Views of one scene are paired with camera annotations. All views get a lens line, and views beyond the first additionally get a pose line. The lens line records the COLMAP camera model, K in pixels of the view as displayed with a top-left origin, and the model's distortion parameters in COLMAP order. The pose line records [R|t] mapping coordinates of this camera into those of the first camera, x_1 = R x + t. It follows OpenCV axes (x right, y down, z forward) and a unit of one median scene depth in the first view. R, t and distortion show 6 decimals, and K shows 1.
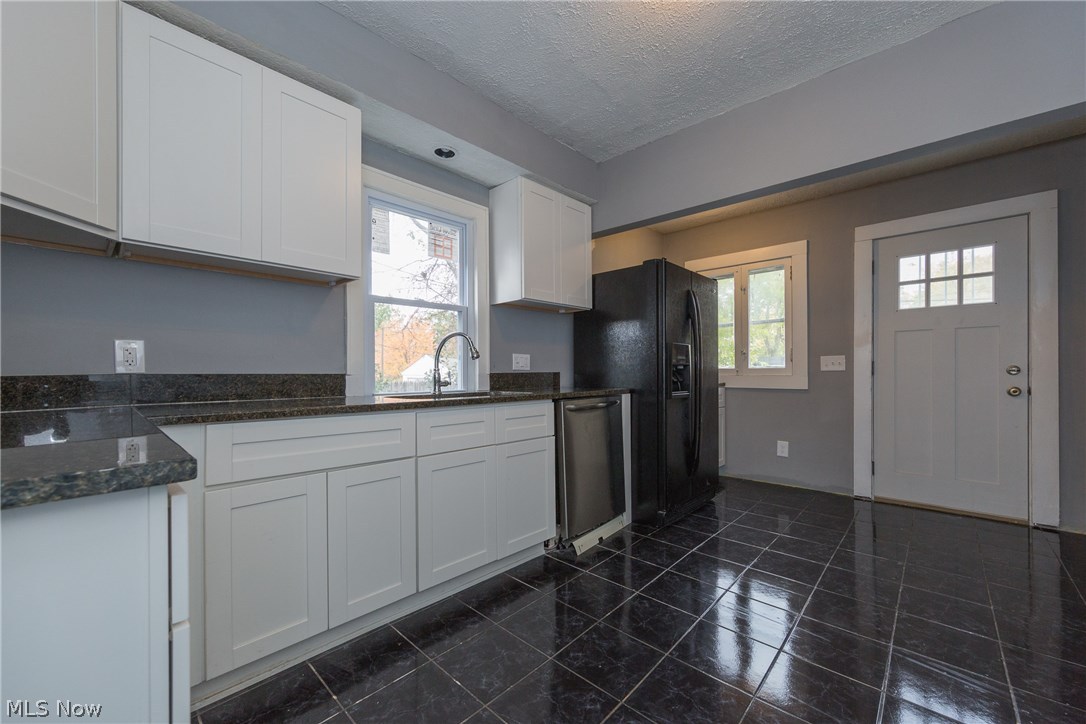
lens RADIAL K [[426.6, 0, 551.4], [0, 426.6, 373.7], [0, 0, 1]] dist [-0.000203, -0.000108]
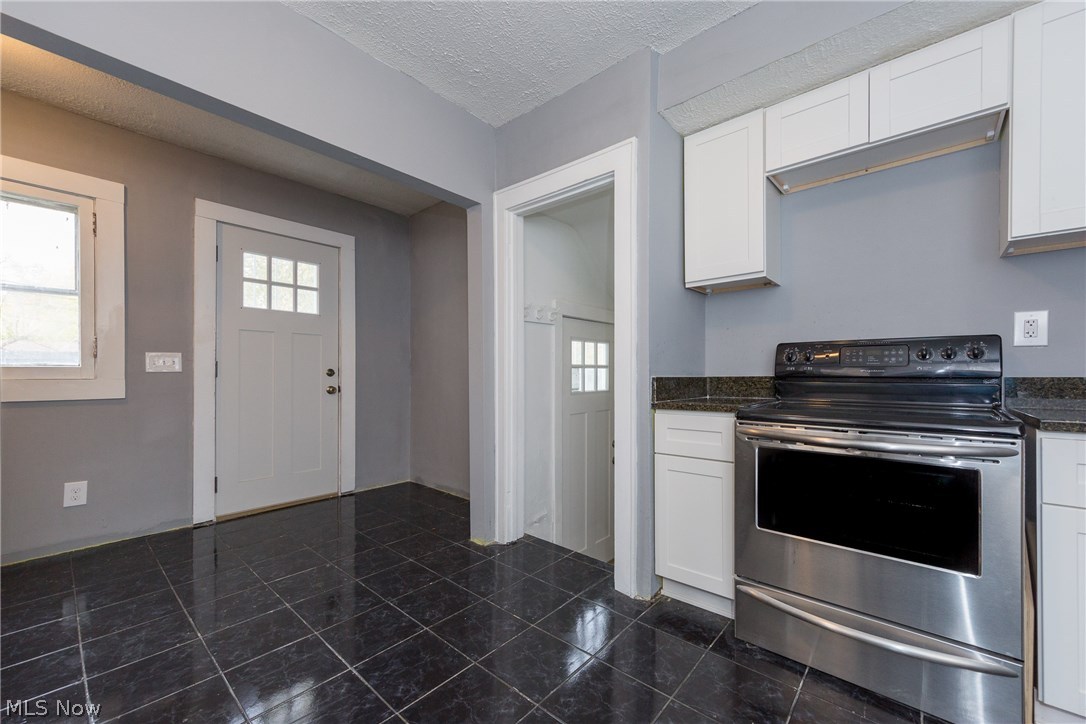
lens RADIAL K [[426.6, 0, 551.4], [0, 426.6, 373.7], [0, 0, 1]] dist [-0.000203, -0.000108]
pose [[-0.034597, 0.001702, 0.999400, -0.138847], [0.002652, 0.999995, -0.001611, -0.000854], [-0.999398, 0.002594, -0.034601, 0.360451]]
